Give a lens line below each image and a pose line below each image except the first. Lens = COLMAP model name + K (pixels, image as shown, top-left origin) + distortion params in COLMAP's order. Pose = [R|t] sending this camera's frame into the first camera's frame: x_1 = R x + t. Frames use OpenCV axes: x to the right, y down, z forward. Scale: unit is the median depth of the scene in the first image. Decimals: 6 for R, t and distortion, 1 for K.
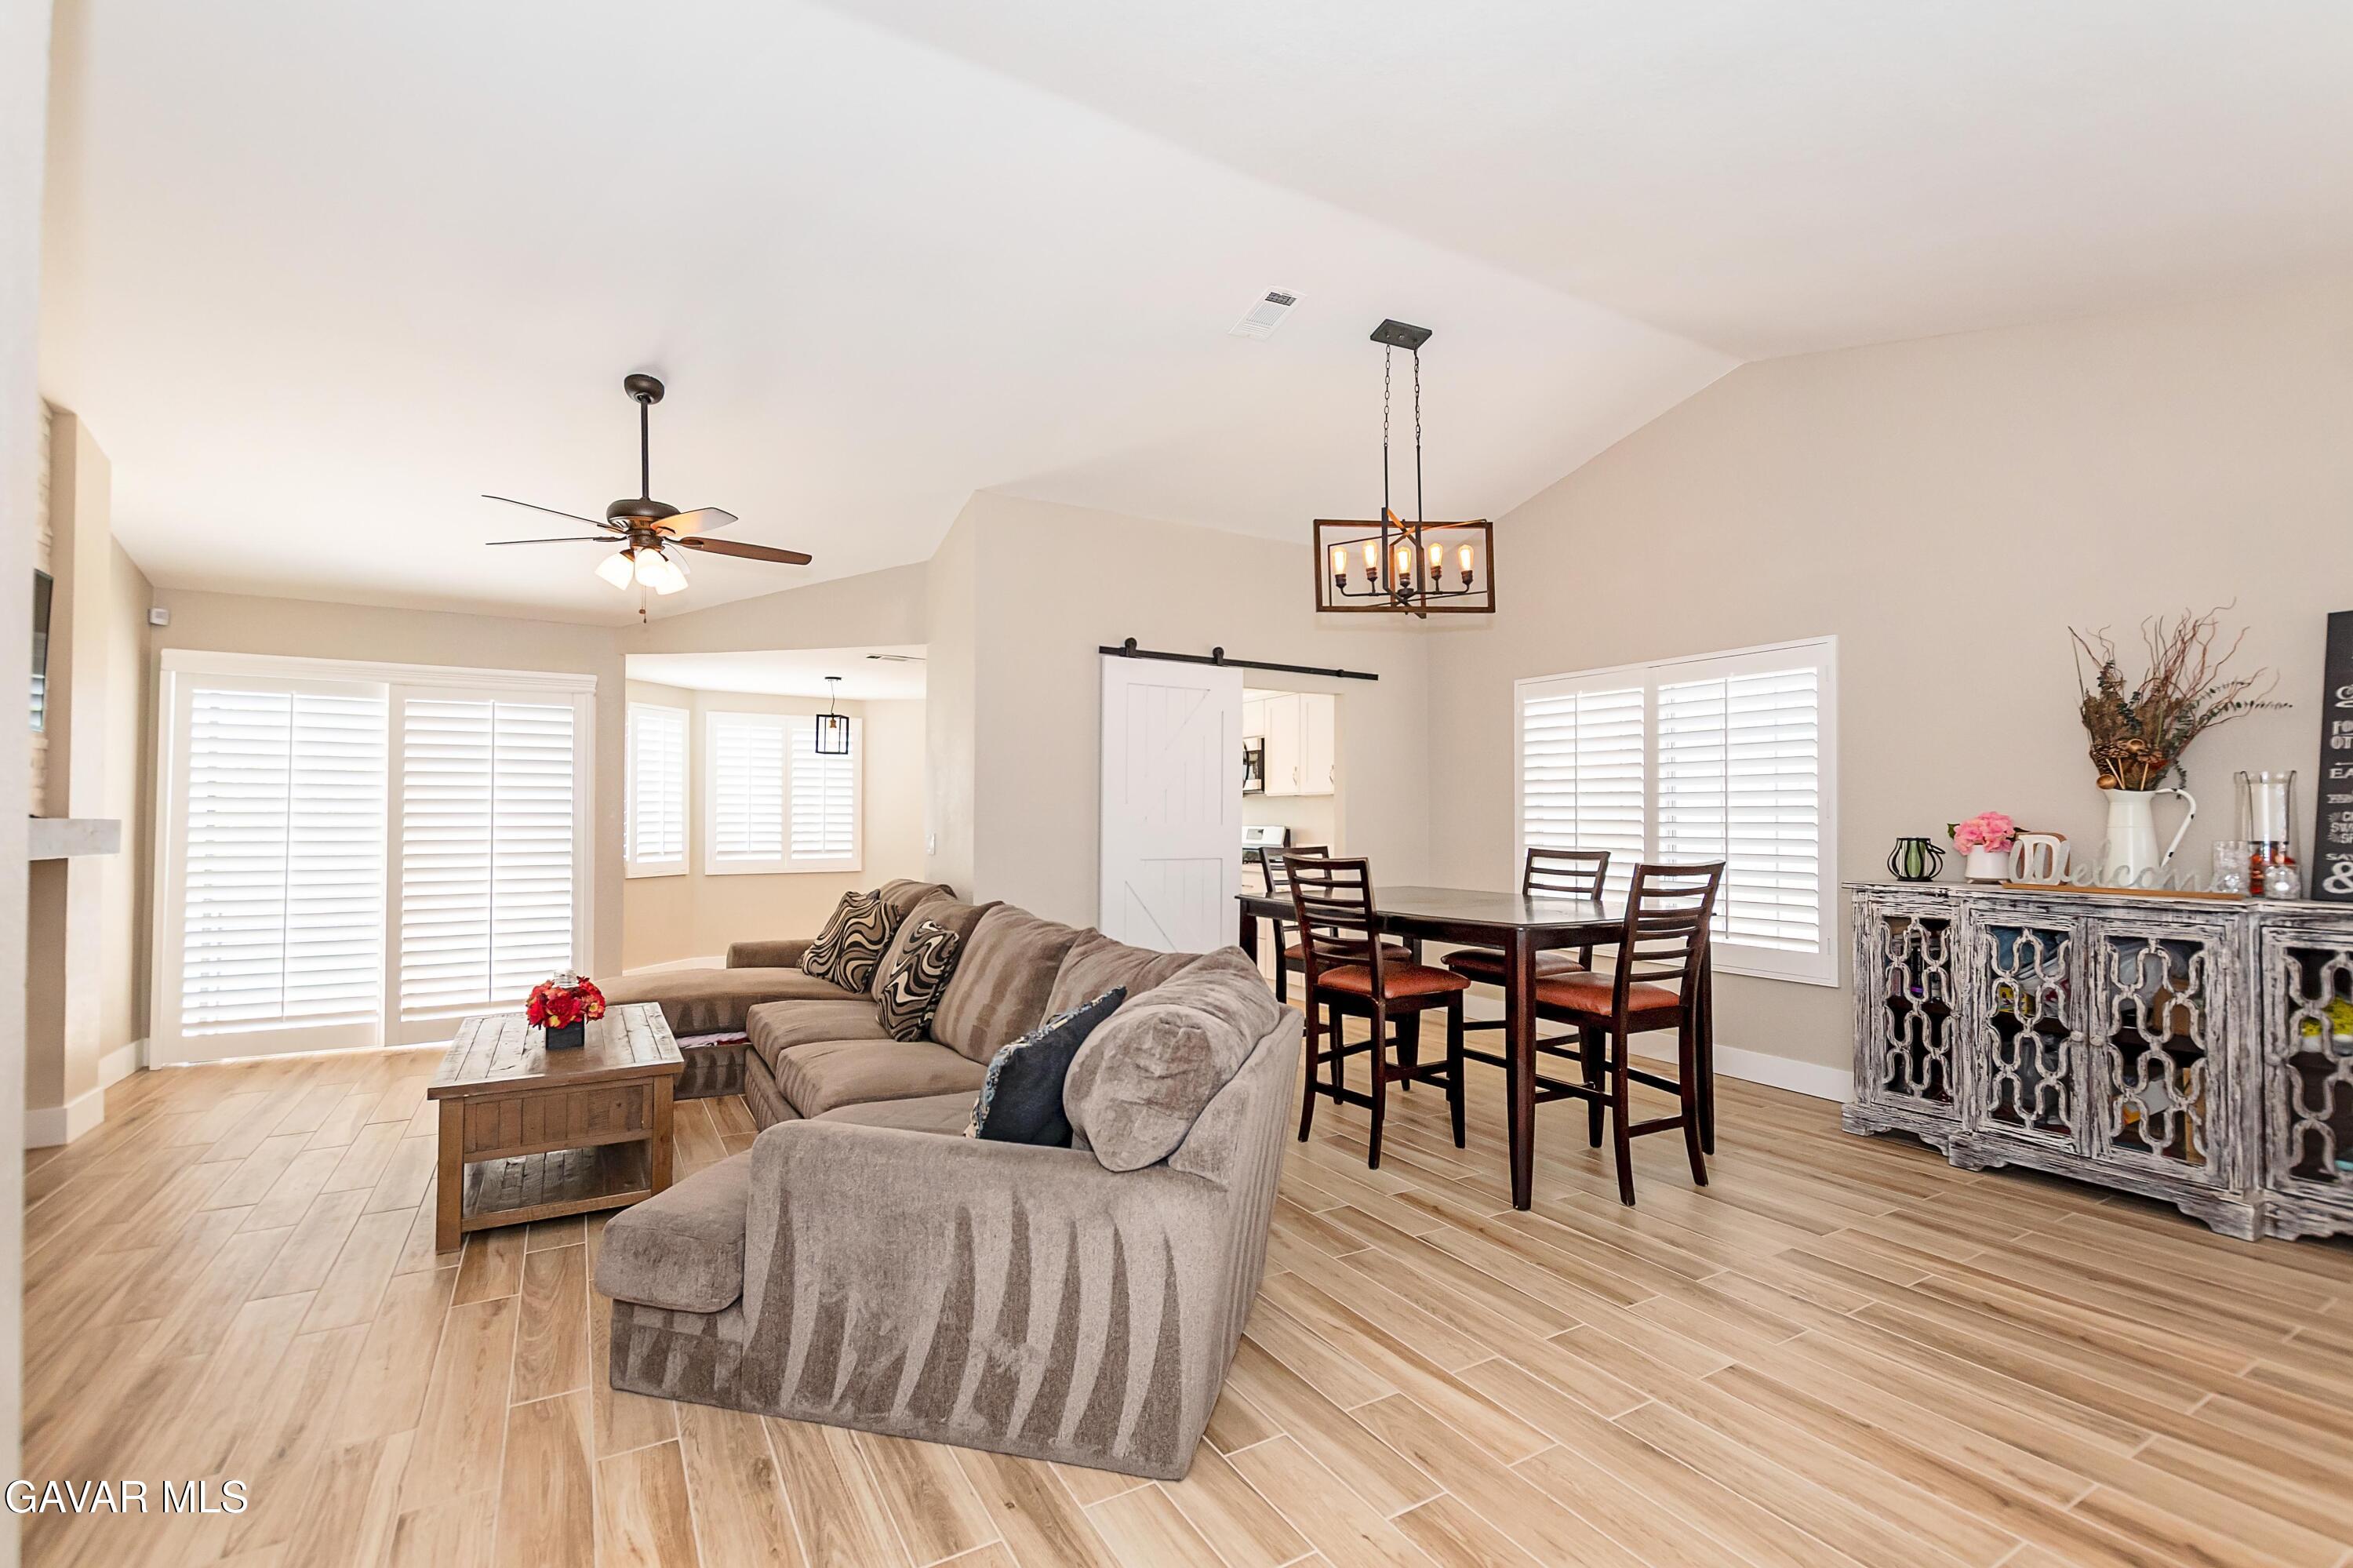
lens RADIAL K [[1033.1, 0, 1173.3], [0, 1033.1, 795.0], [0, 0, 1]] dist [0.000547, 0.000026]
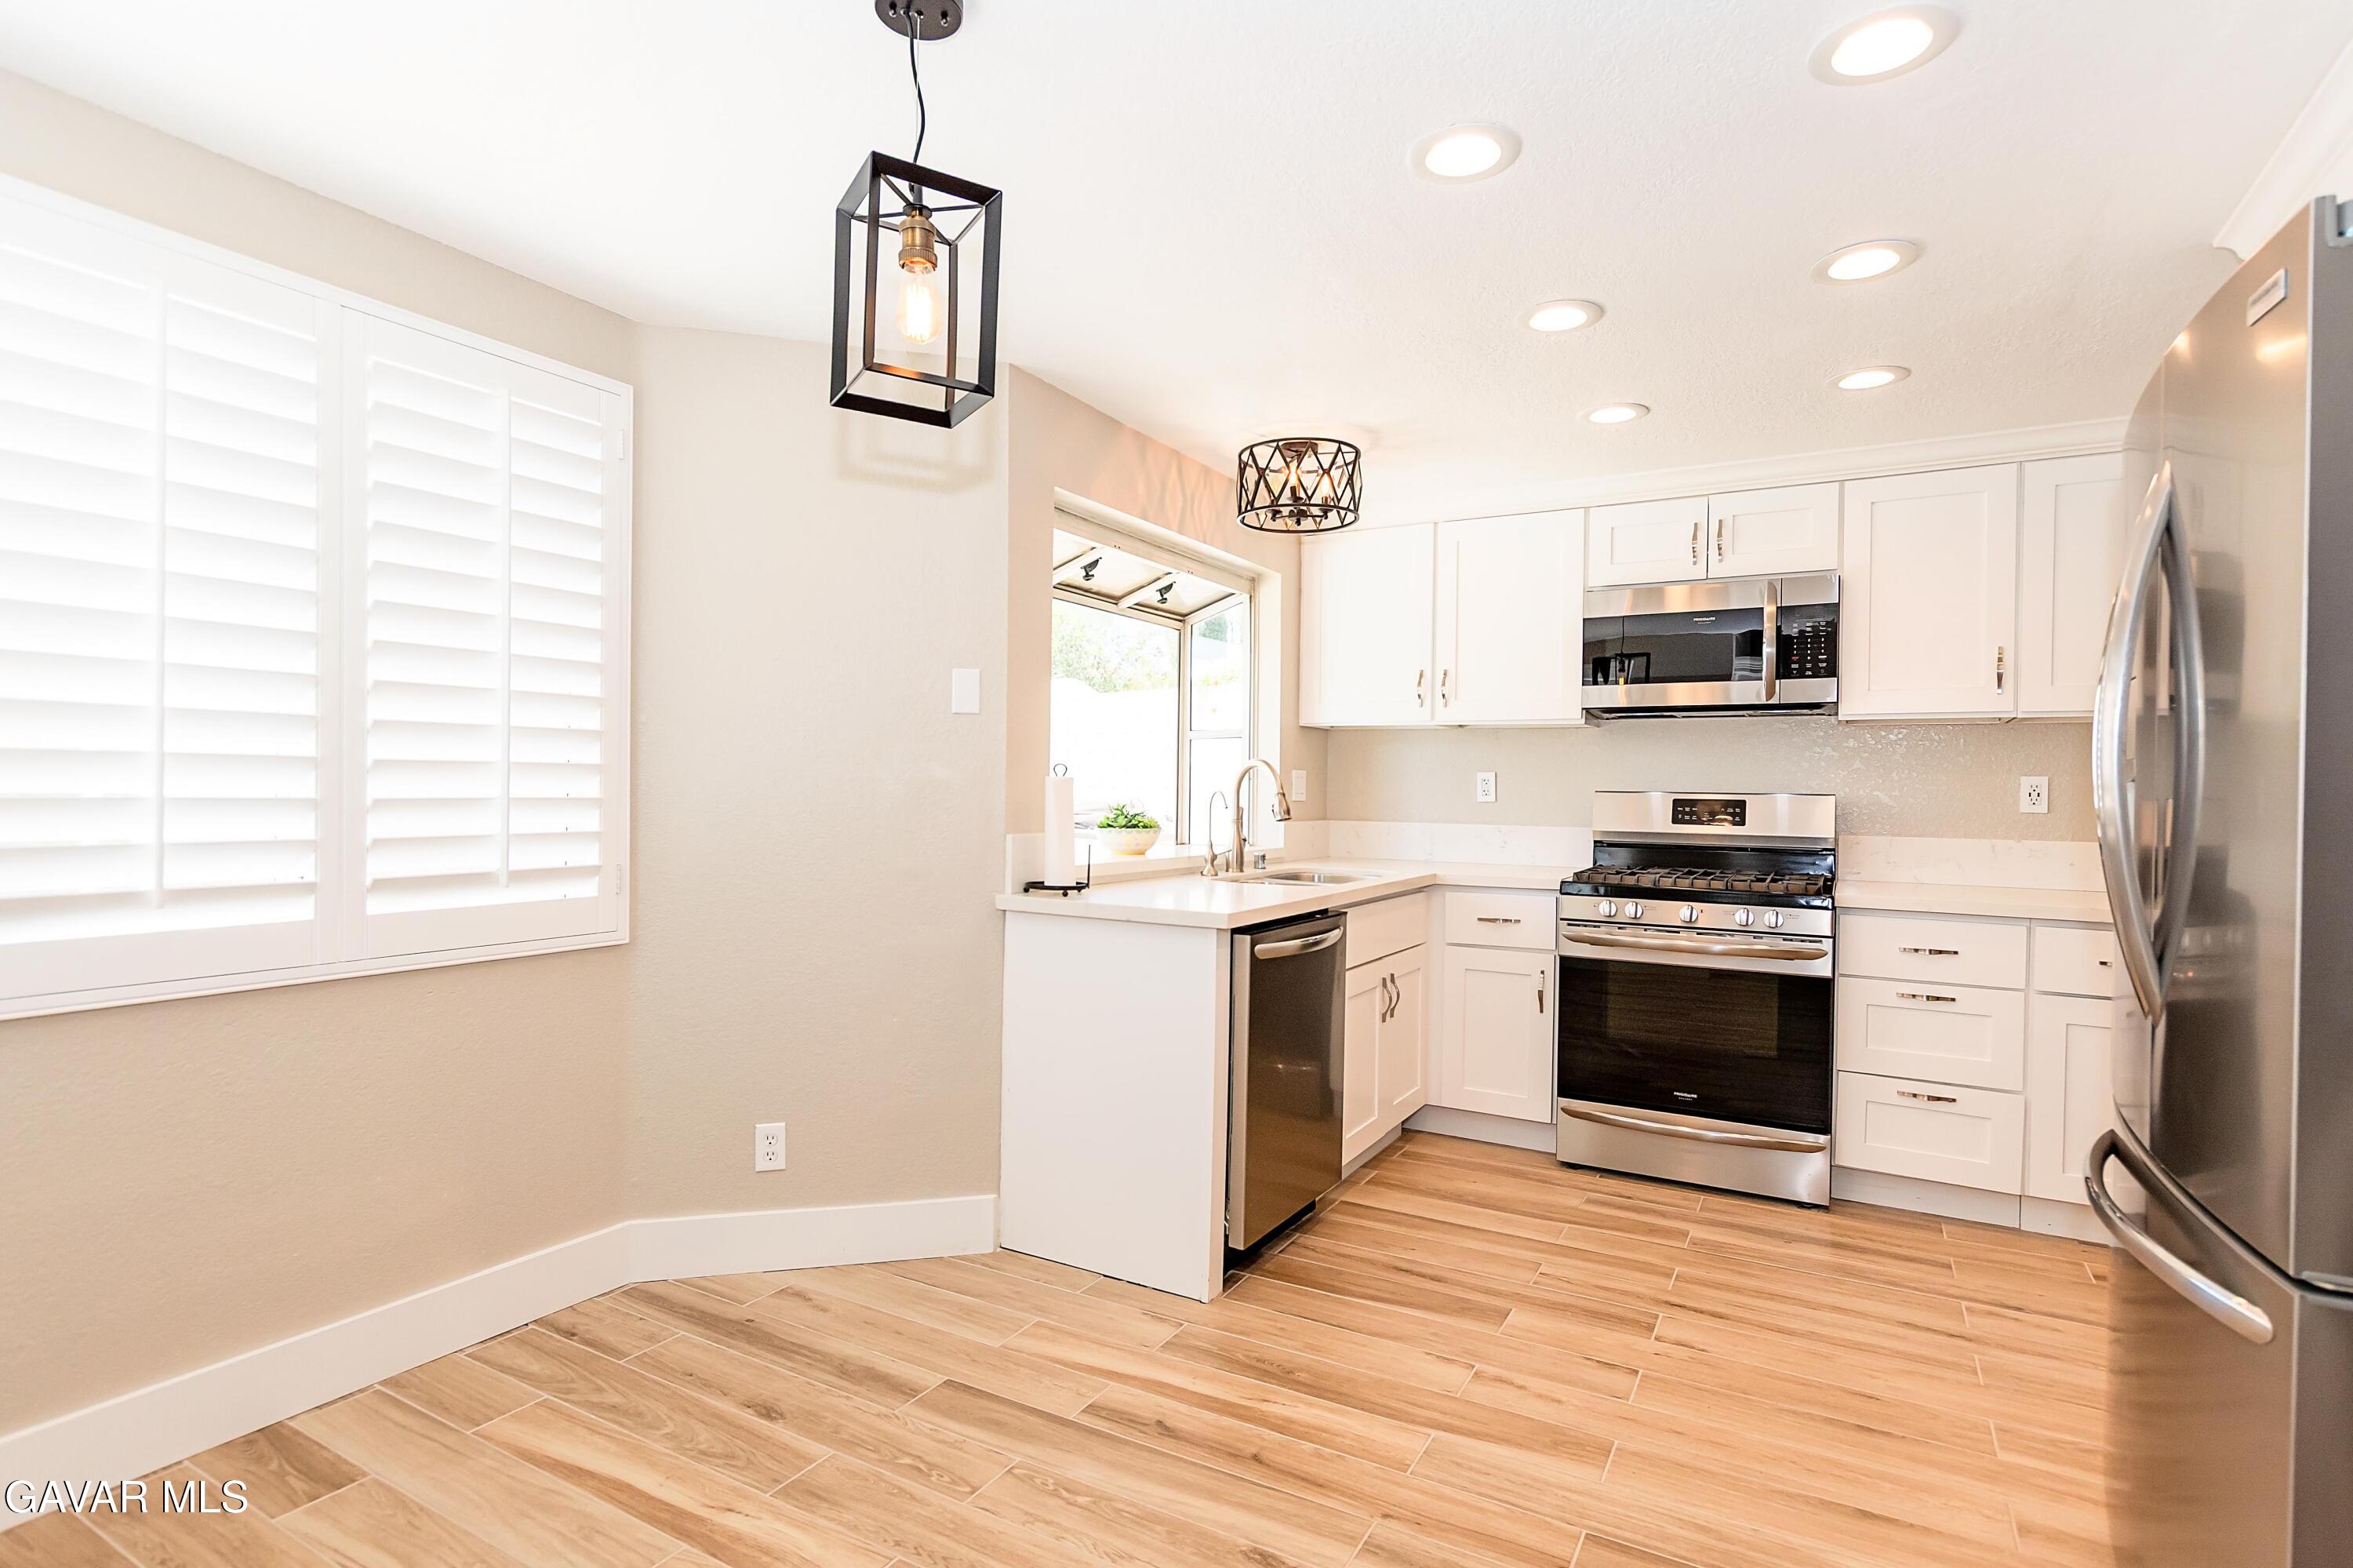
lens RADIAL K [[1195.0, 0, 1183.6], [0, 1195.0, 791.8], [0, 0, 1]] dist [0.029313, -0.023310]
pose [[0.859060, 0.009447, 0.511788, -0.774860], [-0.025727, 0.999363, 0.024736, 0.049218], [-0.511228, -0.034417, 0.858756, 1.489775]]
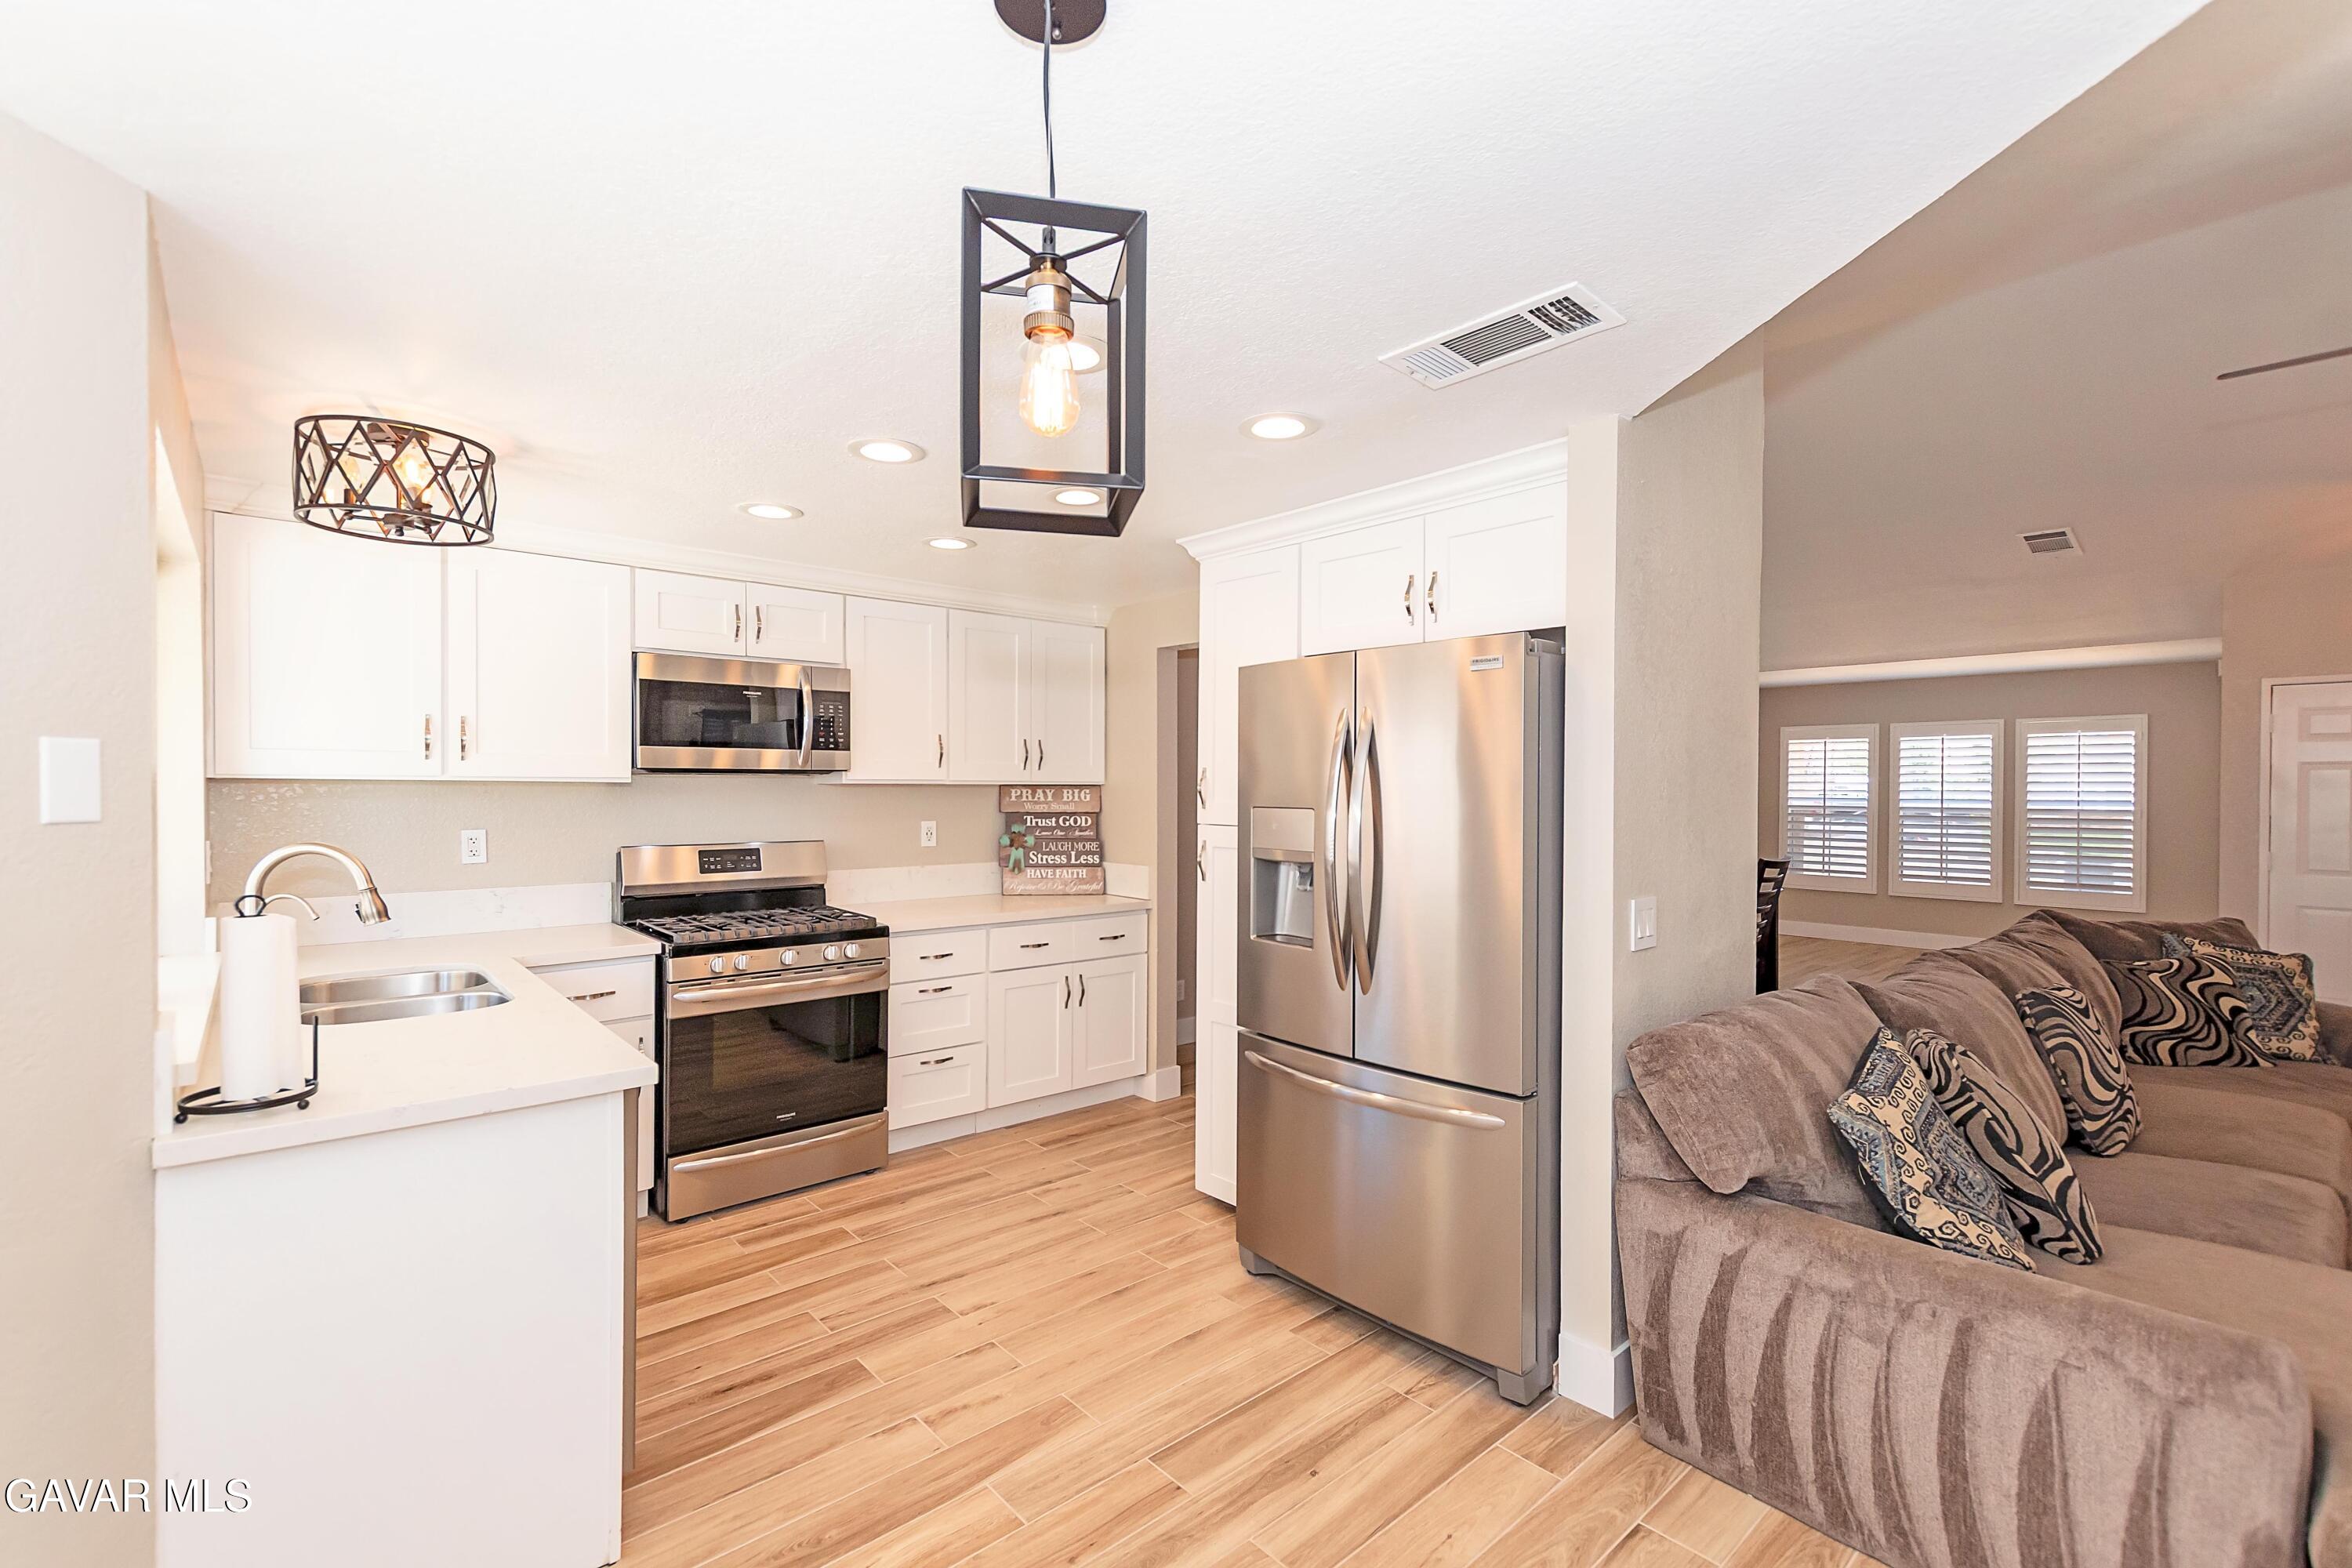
lens RADIAL K [[1032.6, 0, 1172.8], [0, 1032.6, 795.0], [0, 0, 1]] dist [0.000547, 0.000026]
pose [[-0.212628, -0.011382, 0.977067, -0.924263], [-0.028540, 0.999578, 0.005434, -0.001505], [-0.976716, -0.026730, -0.212863, 1.949234]]
